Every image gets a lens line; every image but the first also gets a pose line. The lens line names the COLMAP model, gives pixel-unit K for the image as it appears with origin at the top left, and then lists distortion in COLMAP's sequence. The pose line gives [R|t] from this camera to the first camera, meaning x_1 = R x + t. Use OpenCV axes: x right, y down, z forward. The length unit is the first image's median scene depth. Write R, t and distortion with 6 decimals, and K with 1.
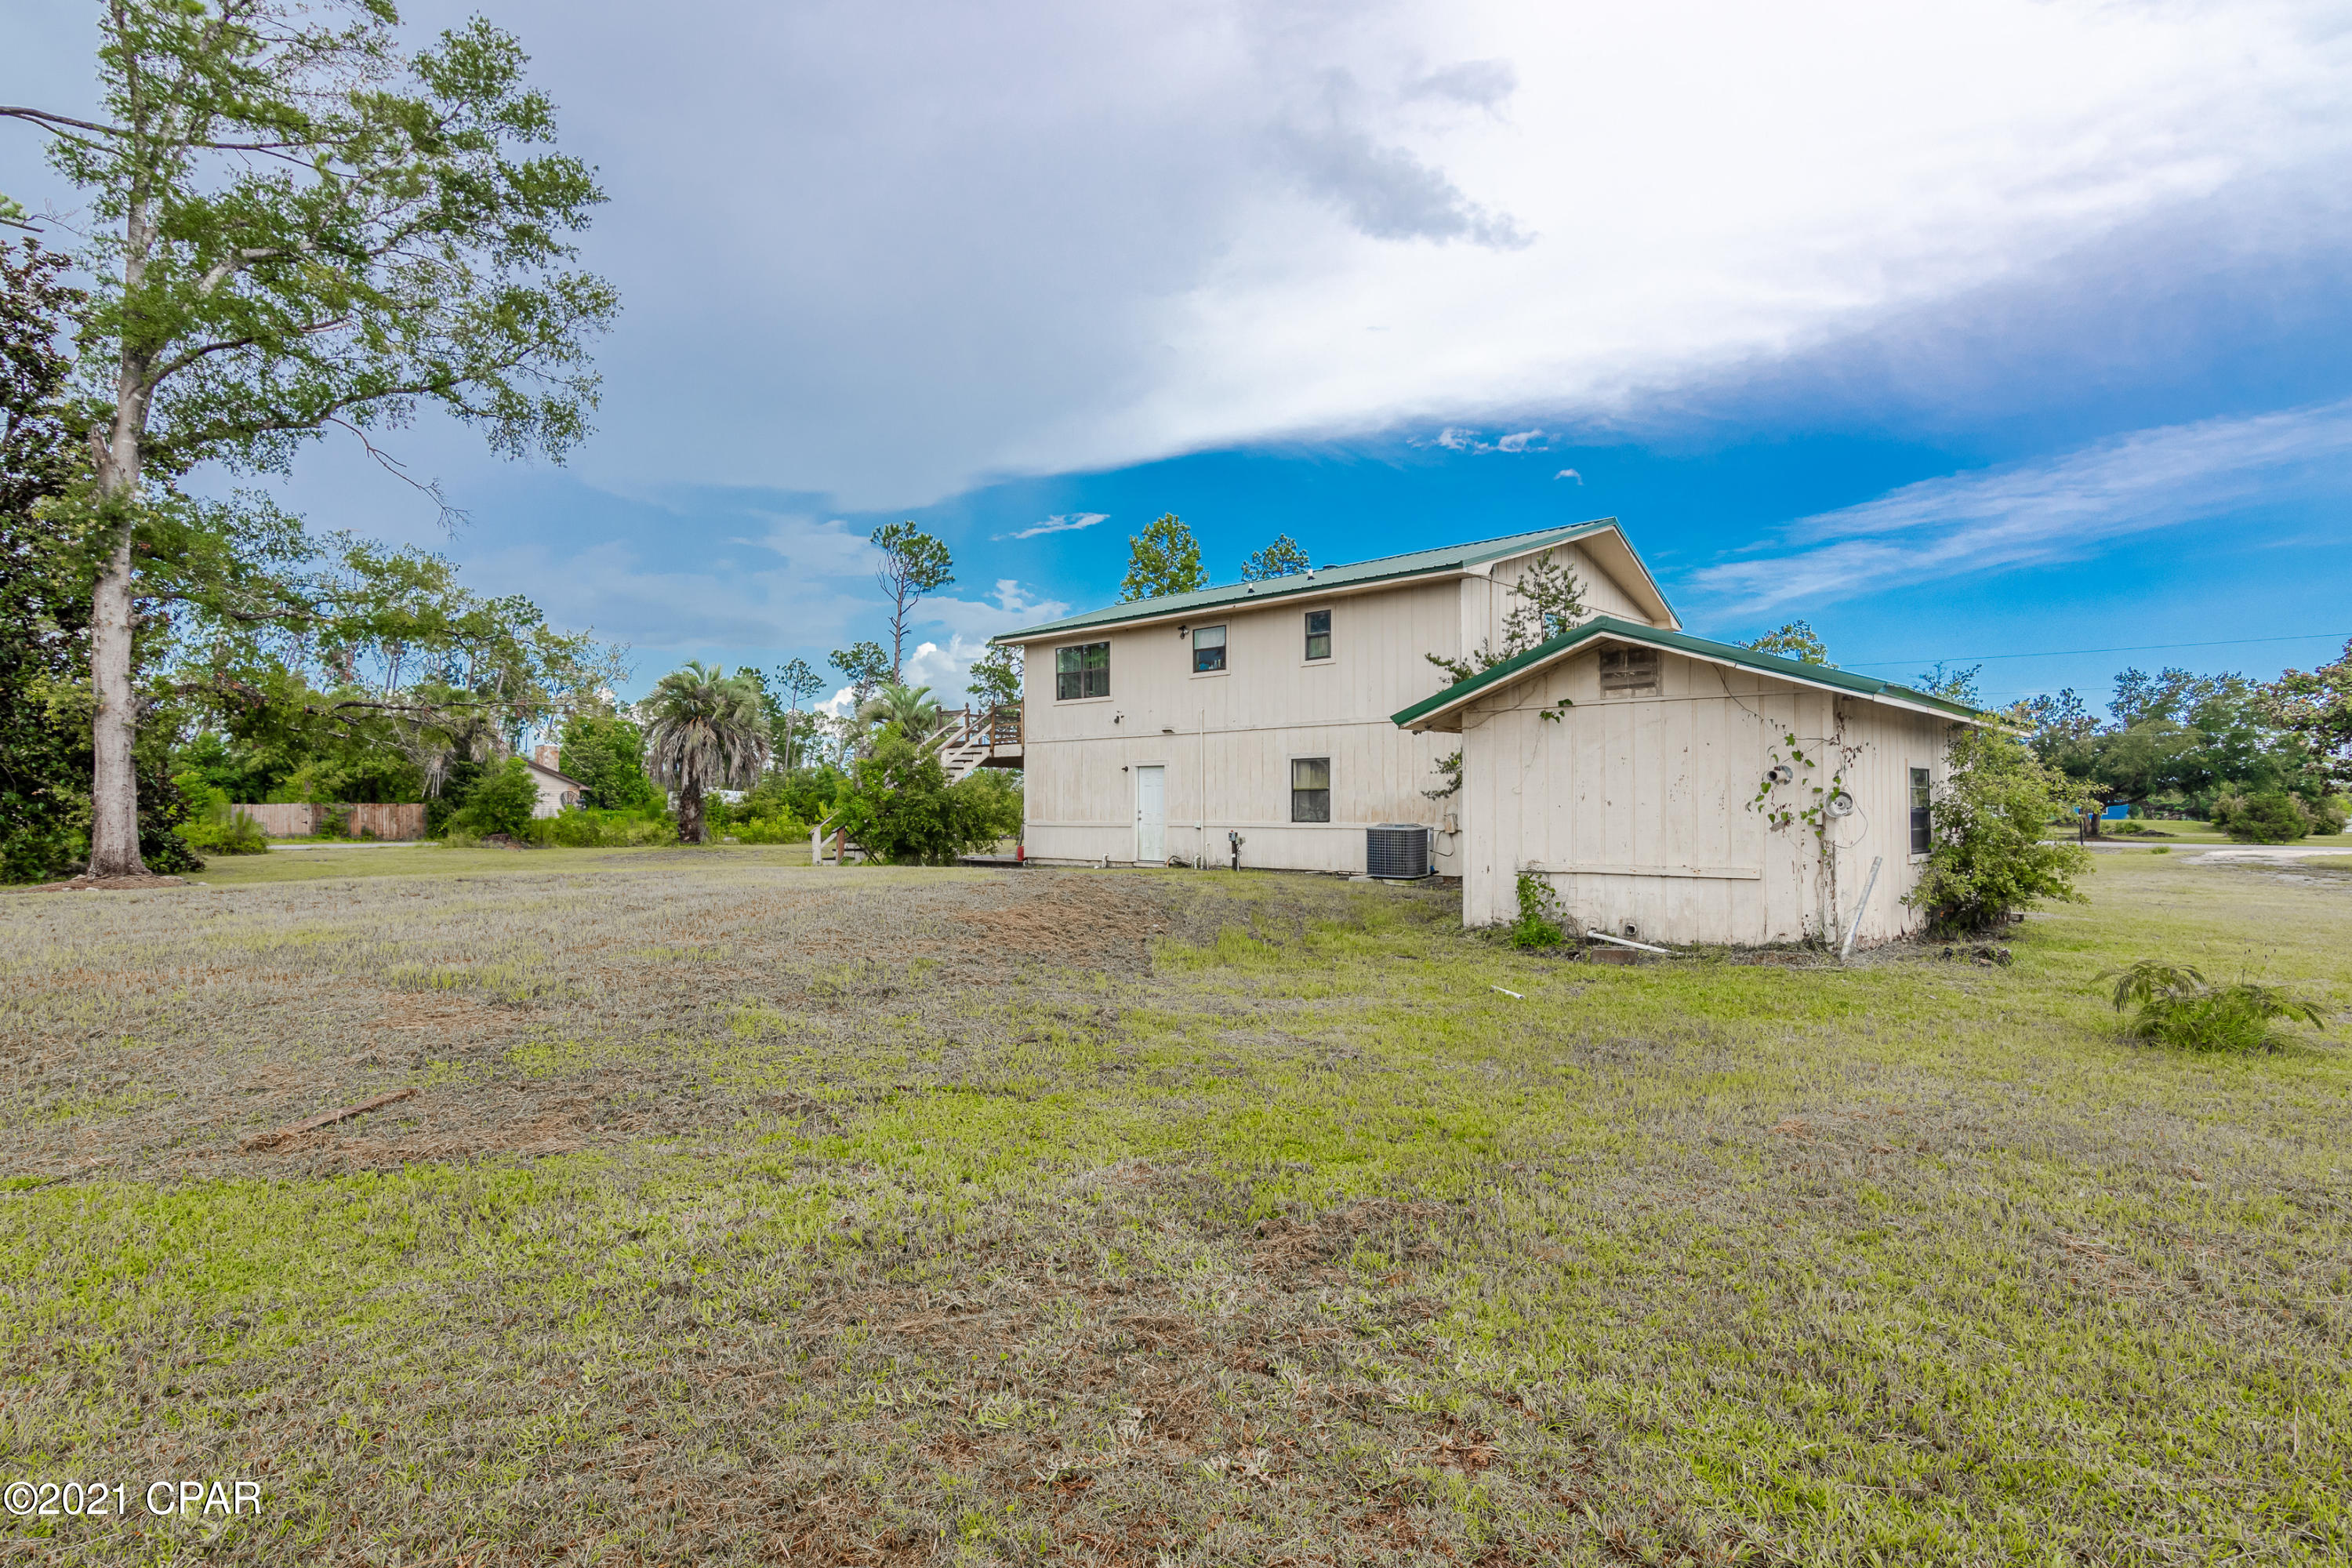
lens RADIAL K [[1215.0, 0, 1176.0], [0, 1215.0, 784.0], [0, 0, 1]] dist [0.011899, 0.001089]
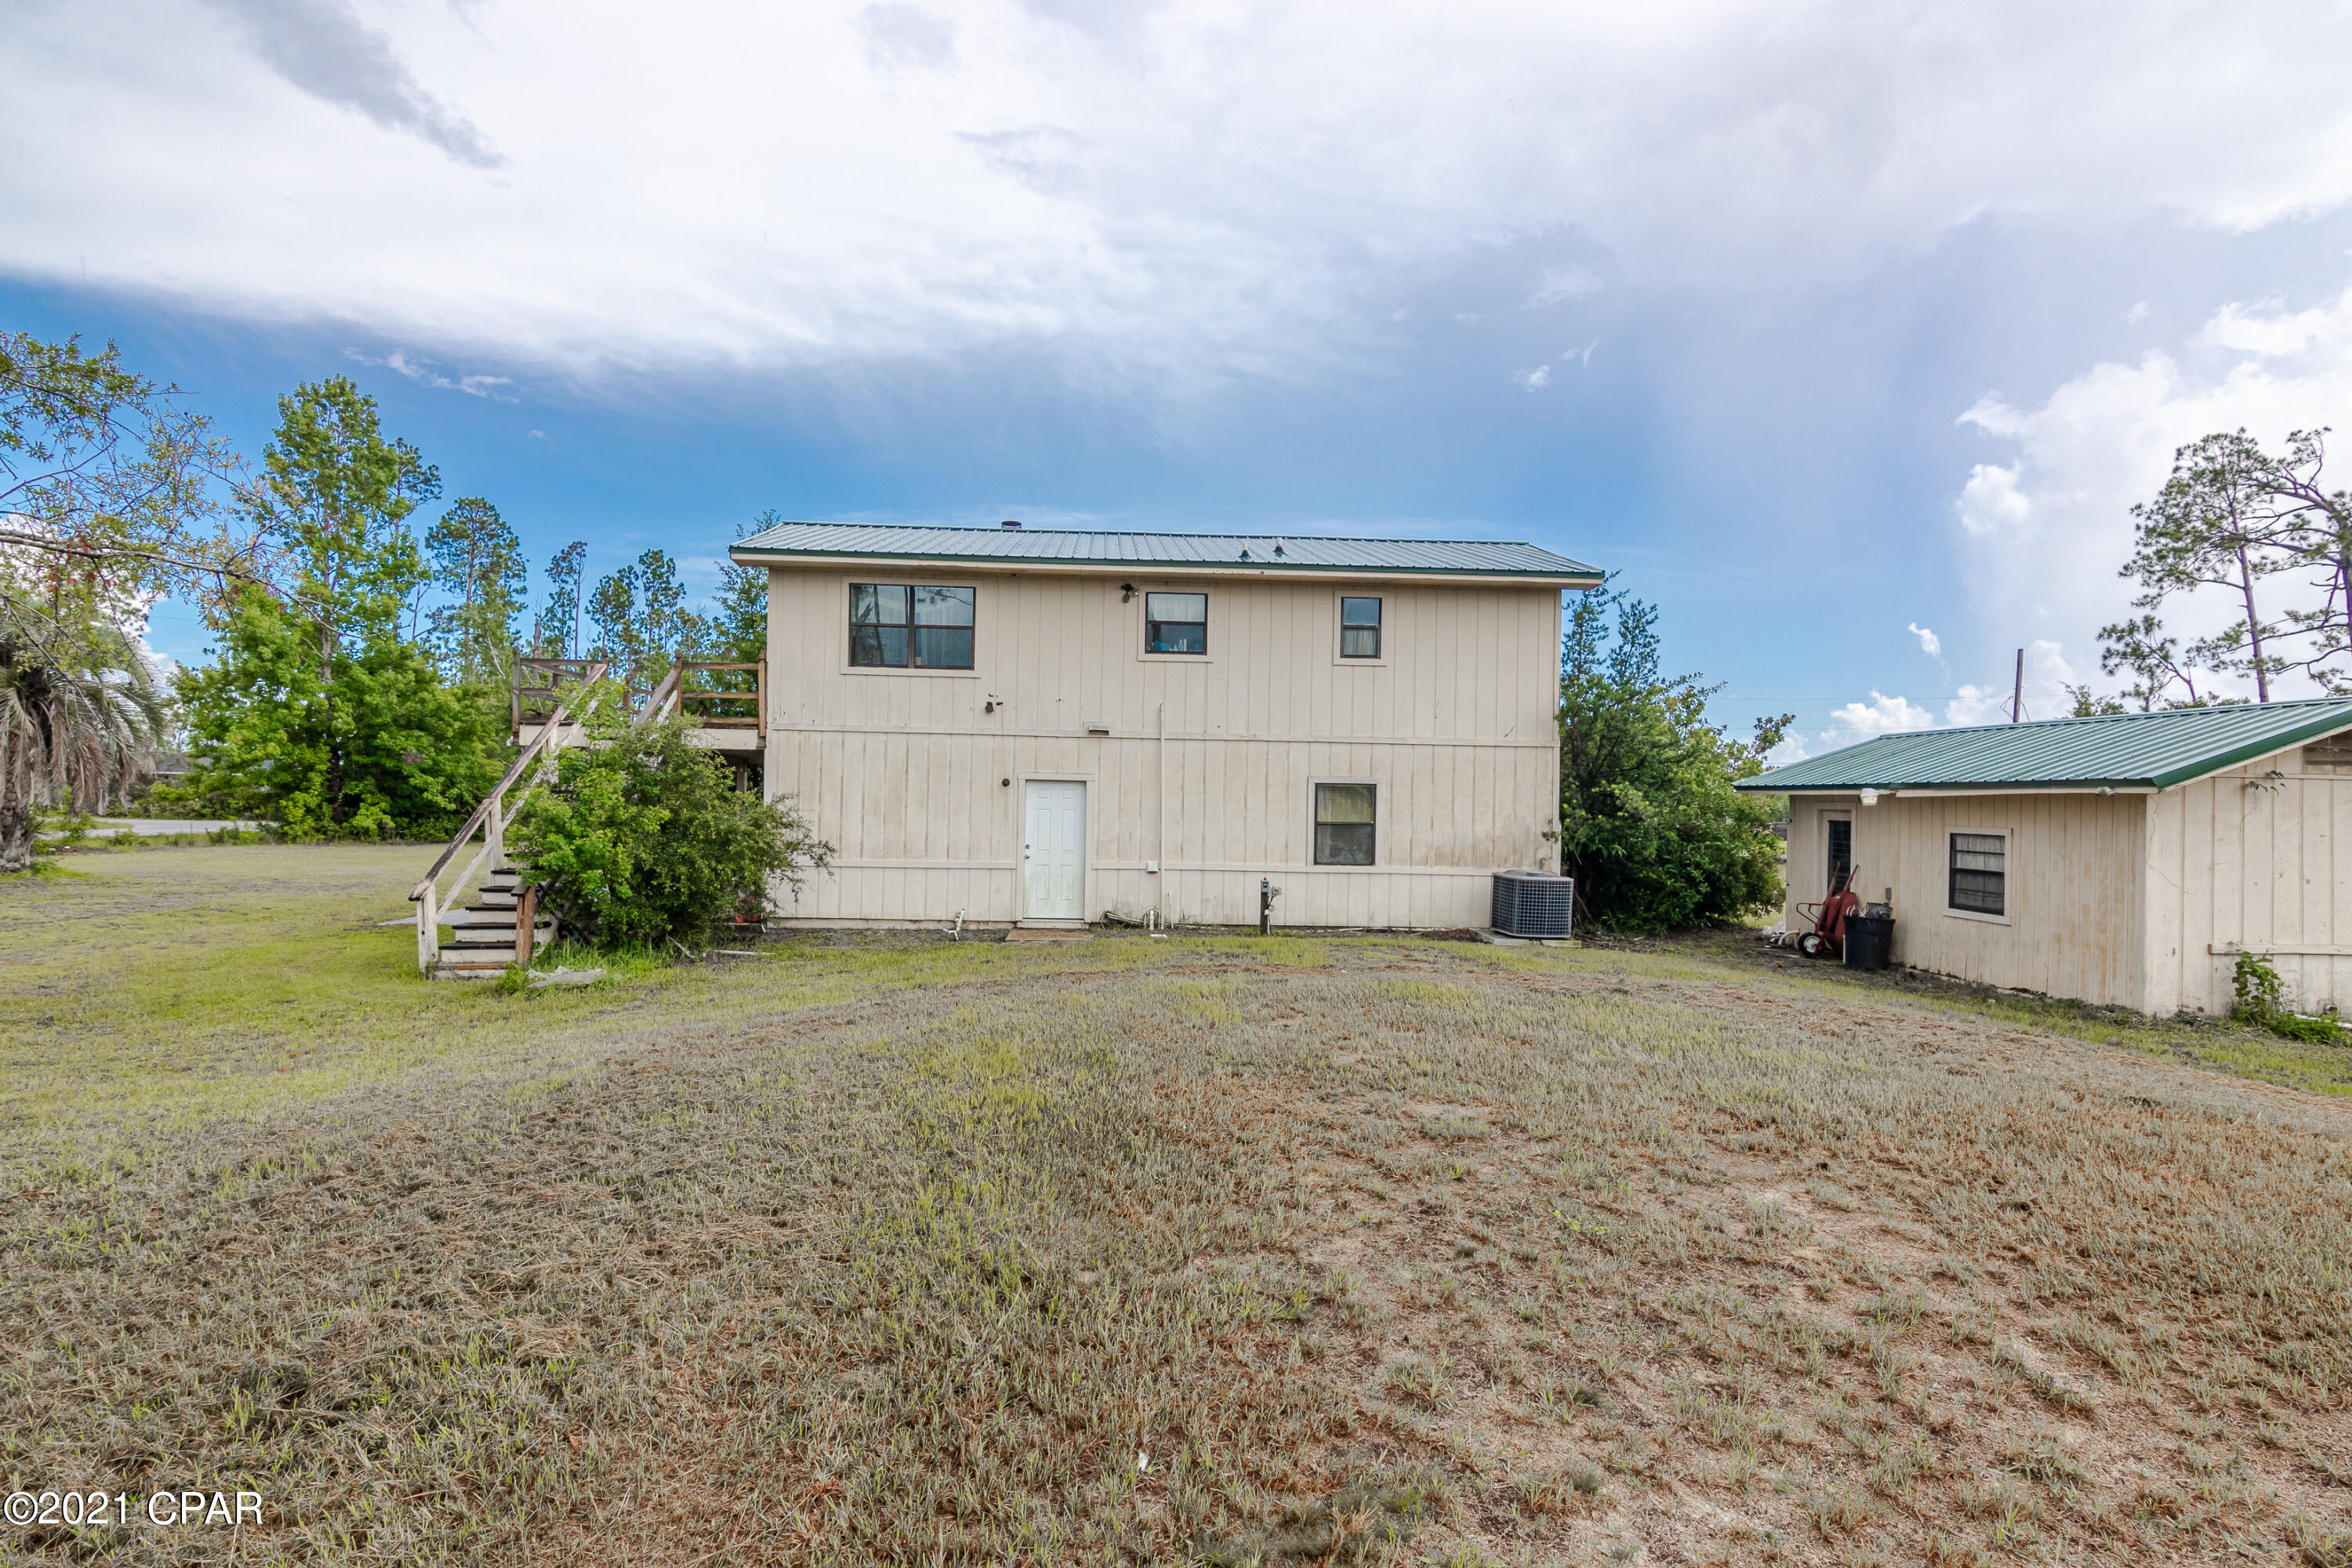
lens RADIAL K [[1198.4, 0, 1182.9], [0, 1198.4, 790.8], [0, 0, 1]] dist [-0.000969, 0.007541]
pose [[0.681524, 0.022197, 0.731459, -0.463438], [-0.035016, 0.999384, 0.002299, -0.013019], [-0.730957, -0.027180, 0.681882, 0.483223]]
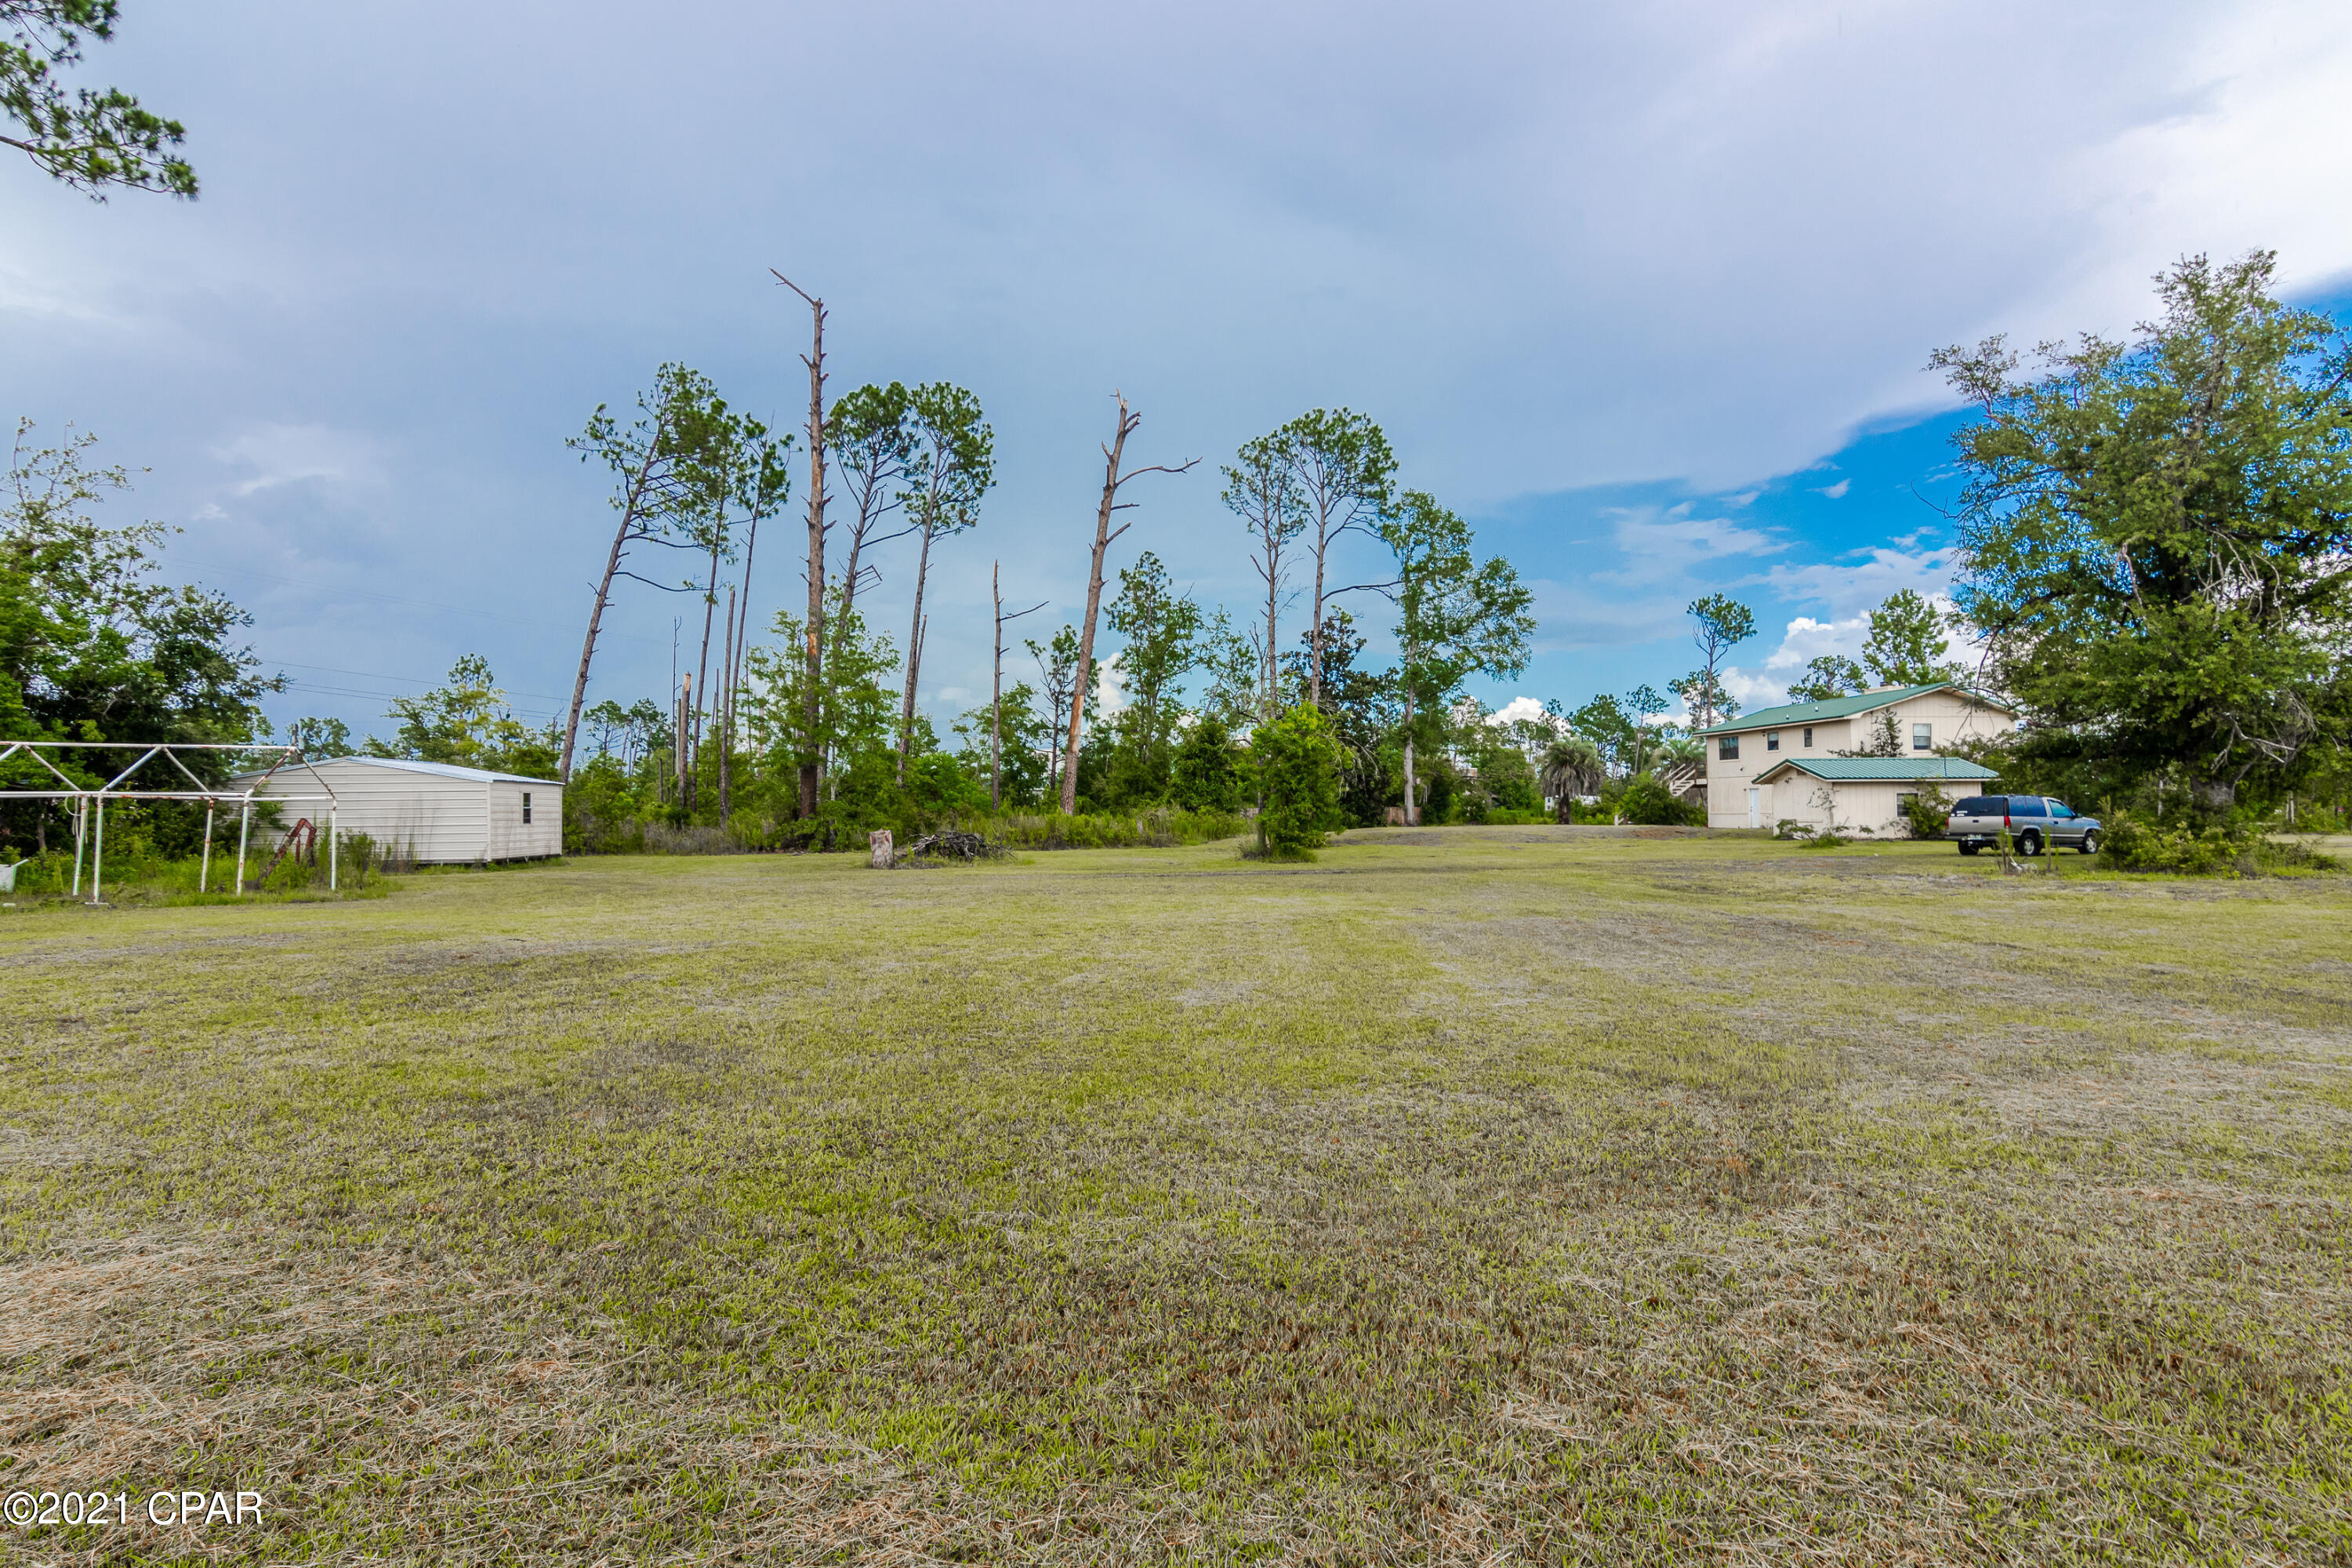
lens RADIAL K [[1197.5, 0, 1151.2], [0, 1197.5, 787.8], [0, 0, 1]] dist [-0.001161, 0.000663]
pose [[0.760160, -0.018011, -0.649486, 0.610384], [0.019906, 0.999792, -0.004427, -0.029951], [0.649431, -0.009563, 0.760360, -1.571620]]
